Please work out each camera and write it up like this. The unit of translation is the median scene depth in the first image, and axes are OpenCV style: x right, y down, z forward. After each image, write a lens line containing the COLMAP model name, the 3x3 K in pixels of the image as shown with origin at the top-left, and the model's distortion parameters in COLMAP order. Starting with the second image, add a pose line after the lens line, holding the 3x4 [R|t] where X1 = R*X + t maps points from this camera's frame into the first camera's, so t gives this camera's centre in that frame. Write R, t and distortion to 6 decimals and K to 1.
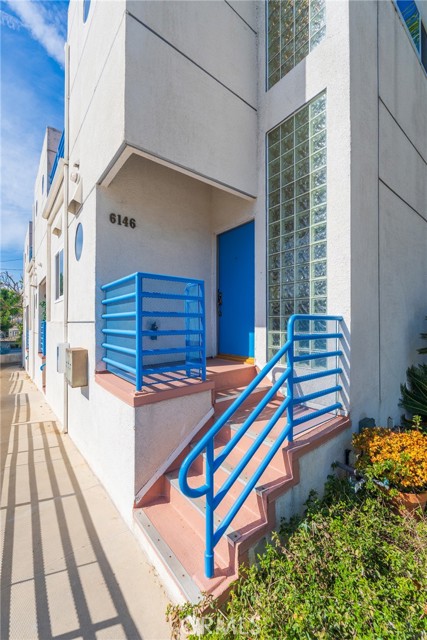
lens RADIAL K [[256.5, 0, 212.7], [0, 256.5, 322.1], [0, 0, 1]] dist [-0.000800, -0.000385]
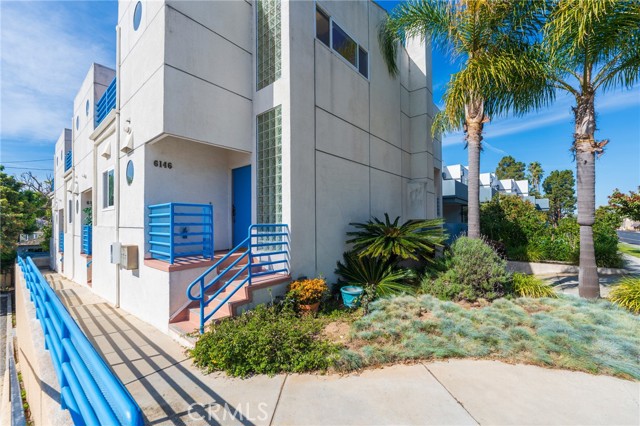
lens RADIAL K [[263.0, 0, 330.1], [0, 263.0, 219.5], [0, 0, 1]] dist [-0.001633, -0.000266]
pose [[0.975920, -0.004495, 0.218084, 0.321367], [0.005577, 0.999975, -0.004348, -0.039460], [-0.218059, 0.005459, 0.975920, -0.859235]]
